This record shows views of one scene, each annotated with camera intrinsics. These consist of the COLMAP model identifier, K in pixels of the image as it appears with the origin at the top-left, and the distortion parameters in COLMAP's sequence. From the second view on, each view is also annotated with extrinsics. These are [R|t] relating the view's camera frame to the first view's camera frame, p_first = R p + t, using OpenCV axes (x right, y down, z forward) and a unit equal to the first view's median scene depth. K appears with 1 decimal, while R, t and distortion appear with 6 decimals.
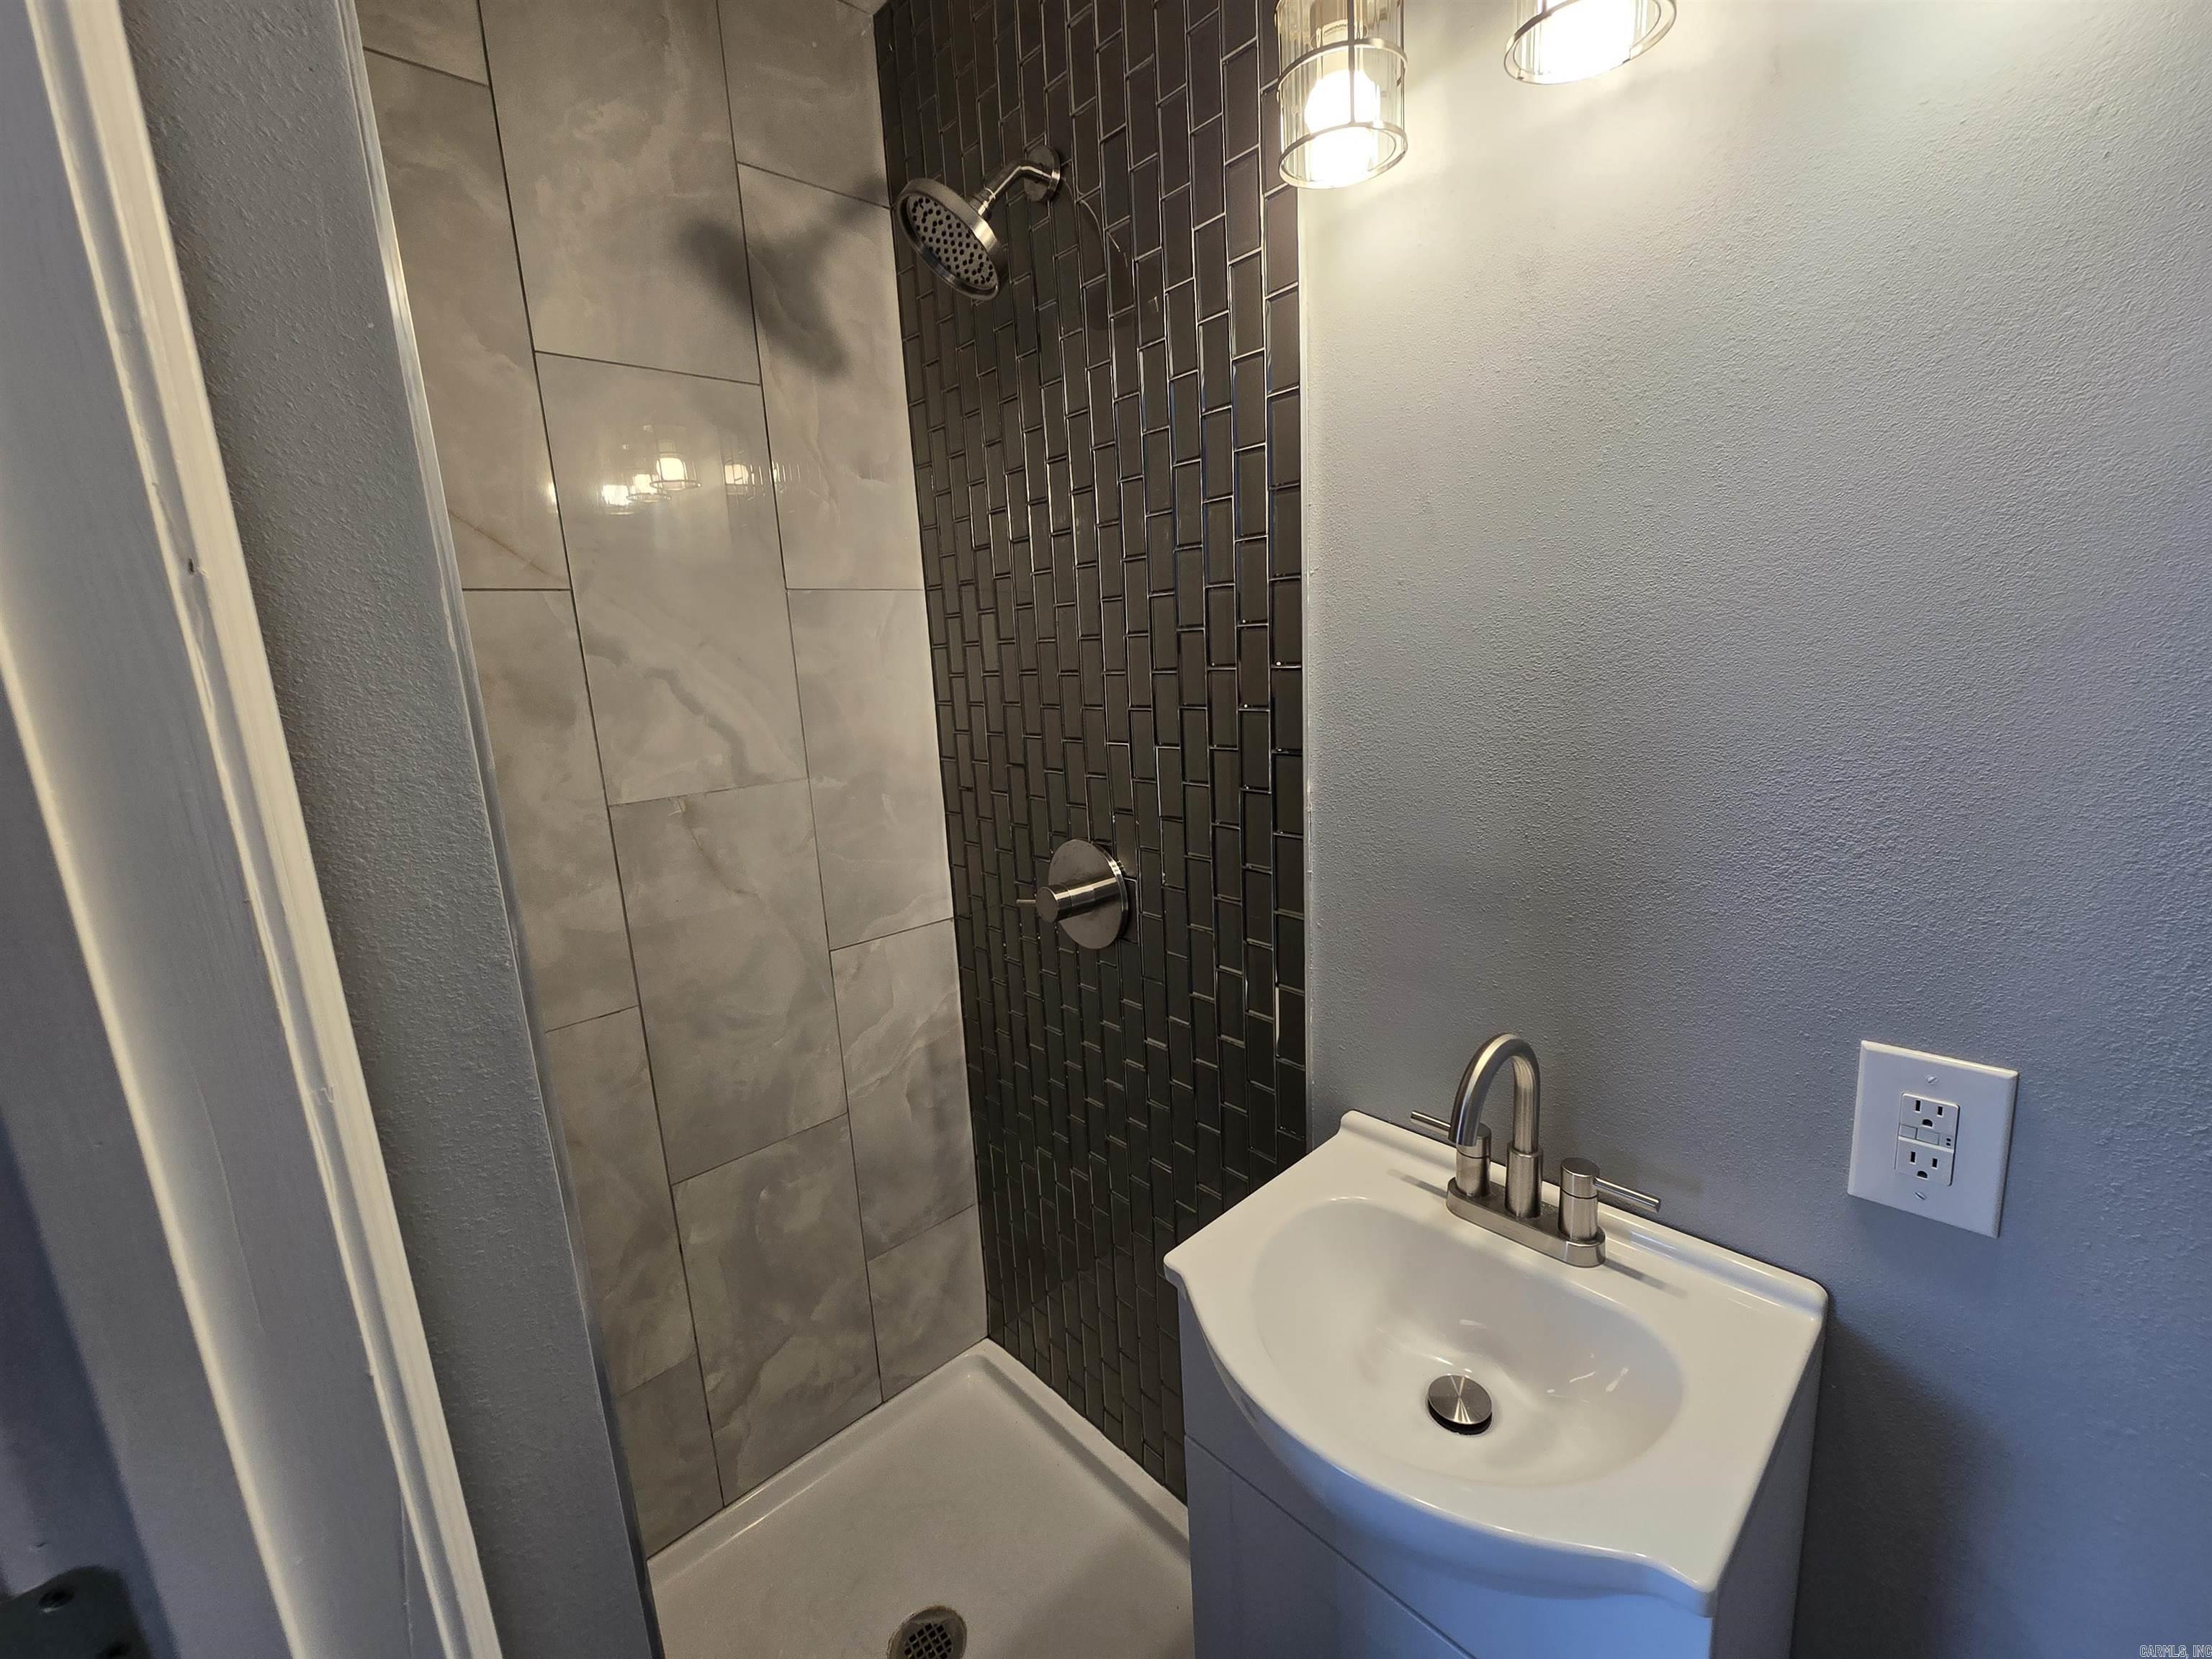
lens RADIAL K [[899.9, 0, 1112.6], [0, 899.9, 831.7], [0, 0, 1]] dist [0.000262, -0.000652]
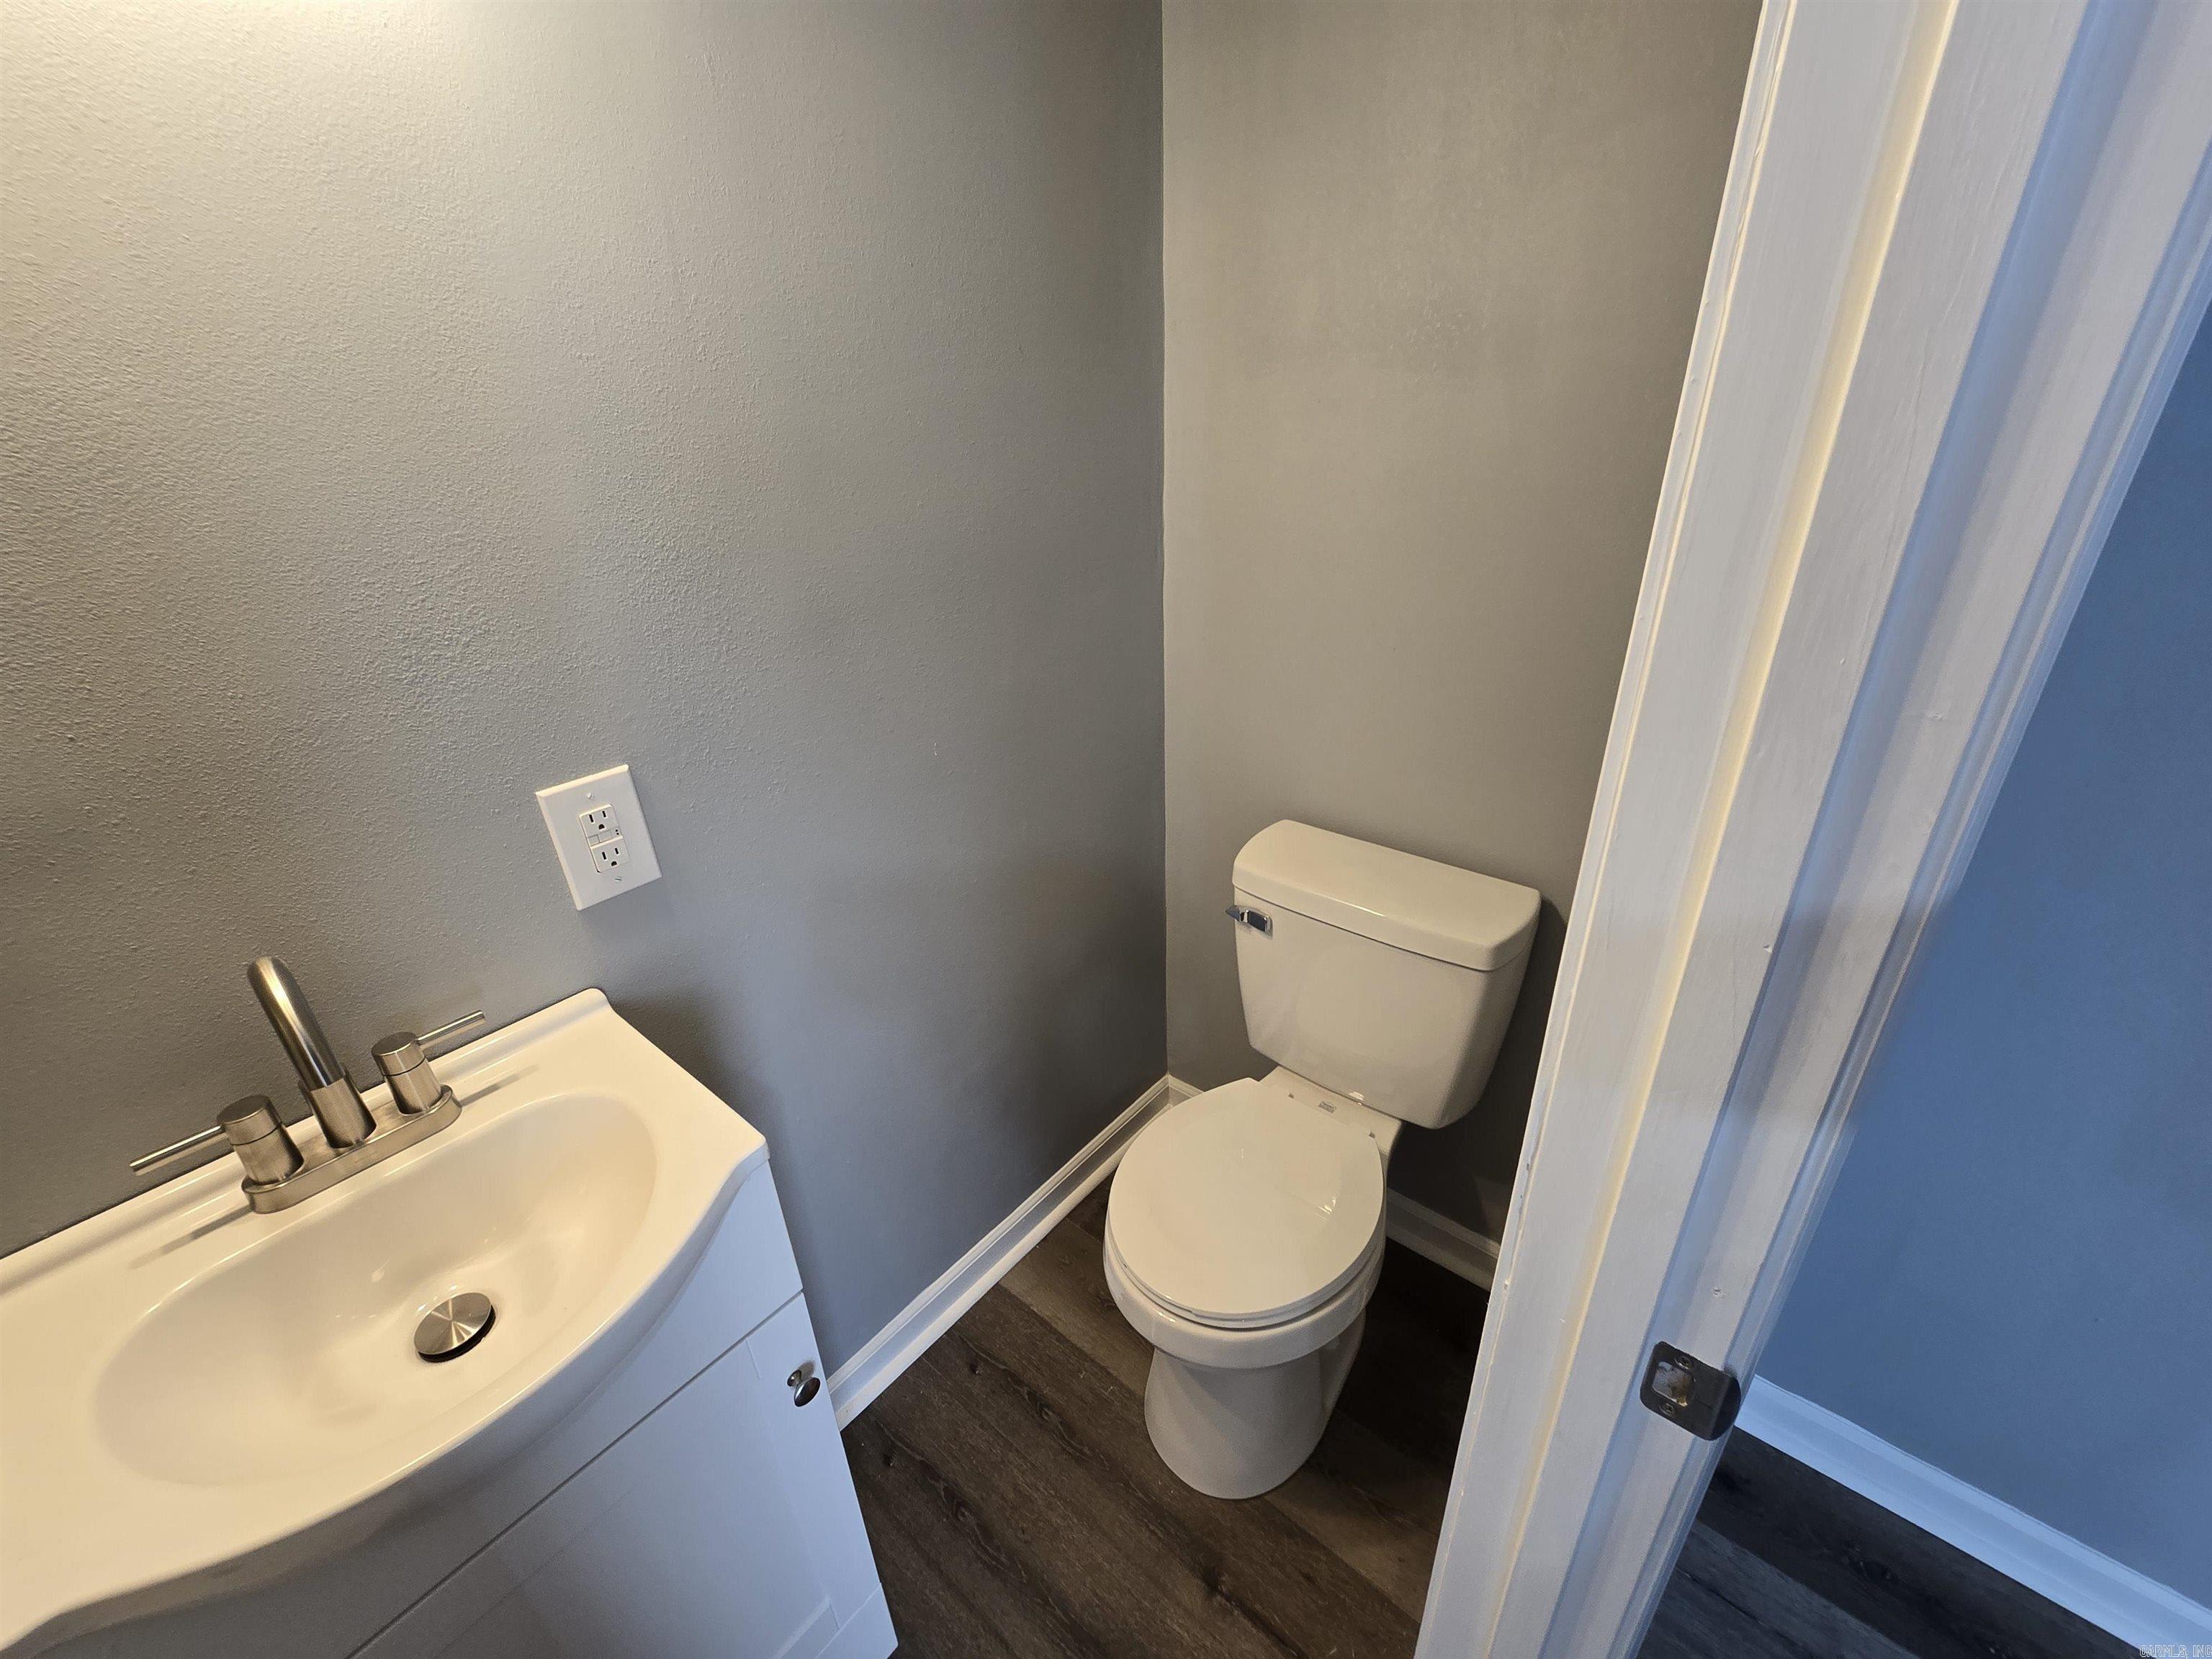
lens RADIAL K [[899.9, 0, 1113.8], [0, 899.9, 831.1], [0, 0, 1]] dist [0.000262, -0.000652]
pose [[-0.111778, -0.377363, 0.919295, -0.346893], [0.240141, 0.887417, 0.393476, -0.014091], [-0.964281, 0.264743, -0.008573, 0.225199]]
